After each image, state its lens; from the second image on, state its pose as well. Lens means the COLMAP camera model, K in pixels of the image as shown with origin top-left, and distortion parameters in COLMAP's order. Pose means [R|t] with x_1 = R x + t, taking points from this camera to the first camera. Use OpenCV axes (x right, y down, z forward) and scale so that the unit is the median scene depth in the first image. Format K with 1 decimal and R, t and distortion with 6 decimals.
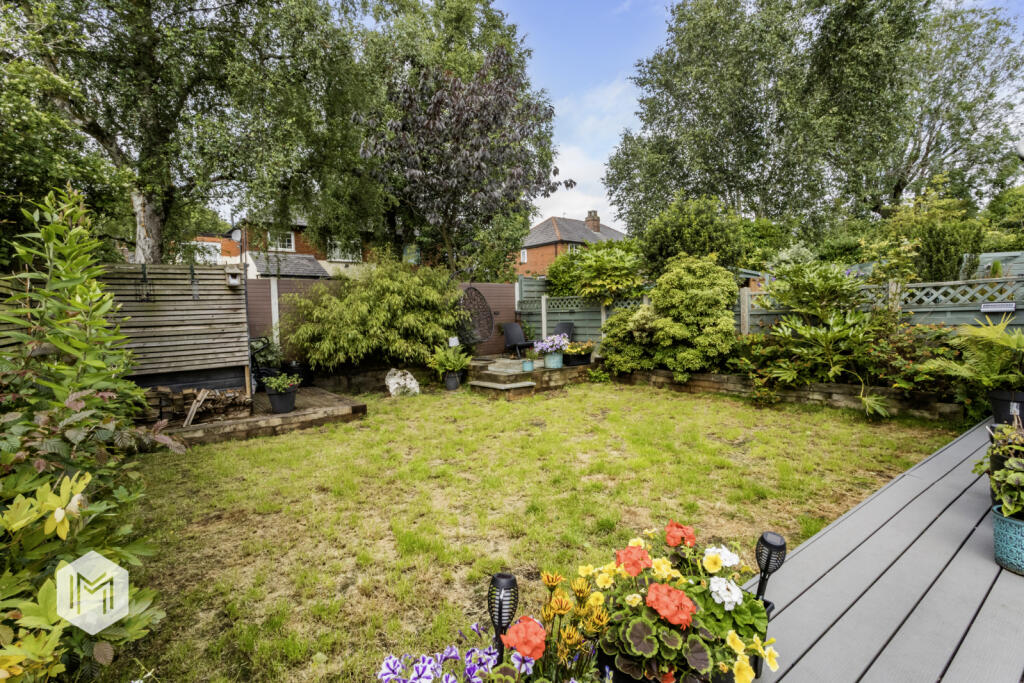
lens RADIAL K [[480.8, 0, 512.0], [0, 480.8, 341.5], [0, 0, 1]] dist [0.026604, -0.000172]
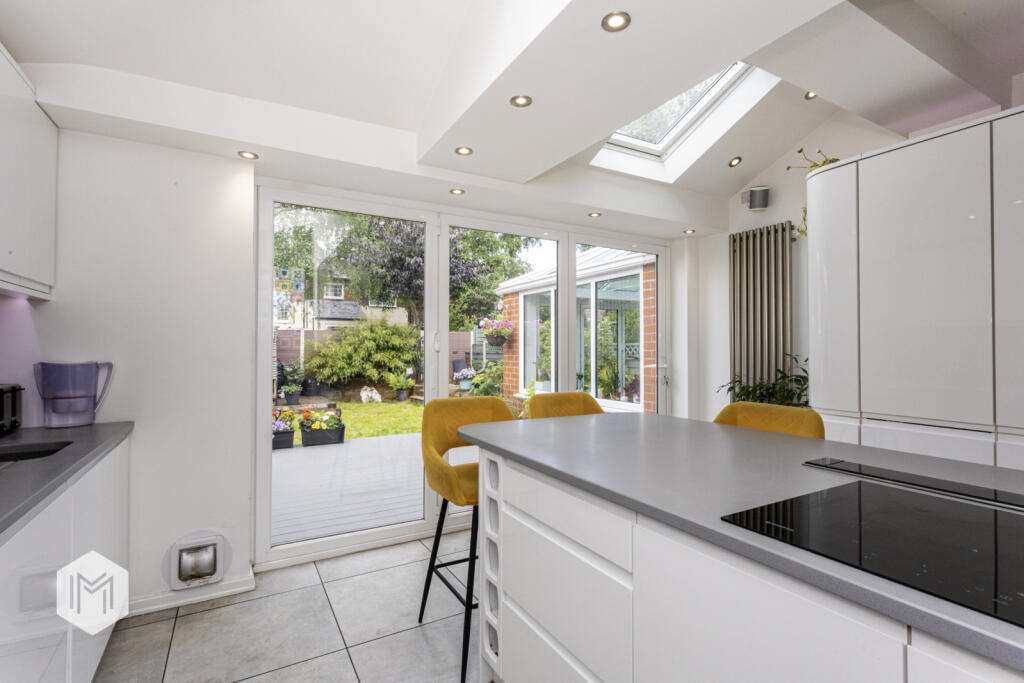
lens RADIAL K [[480.8, 0, 512.0], [0, 480.8, 341.5], [0, 0, 1]] dist [0.026604, -0.000172]
pose [[0.991284, 0.021980, -0.129899, 0.442836], [-0.030961, 0.997237, -0.067527, -0.000198], [0.128056, 0.070961, 0.989225, -0.552853]]
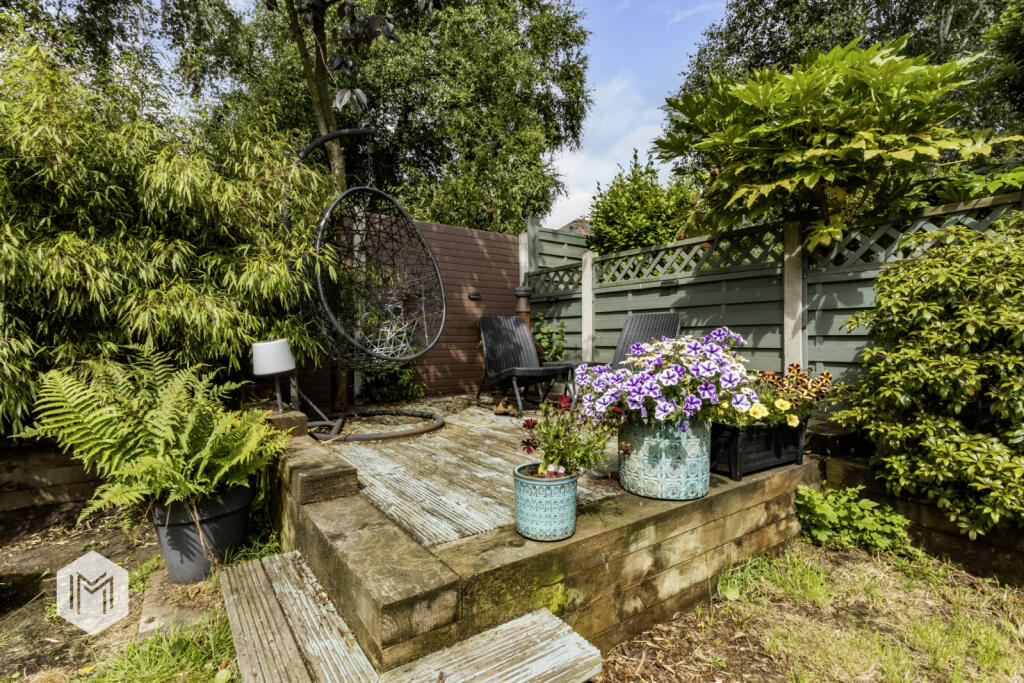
lens RADIAL K [[480.8, 0, 512.0], [0, 480.8, 341.5], [0, 0, 1]] dist [0.026604, -0.000172]
pose [[0.999098, 0.022334, -0.036122, 0.024796], [-0.024118, 0.998471, -0.049731, 0.001472], [0.034956, 0.050557, 0.998109, 0.785510]]
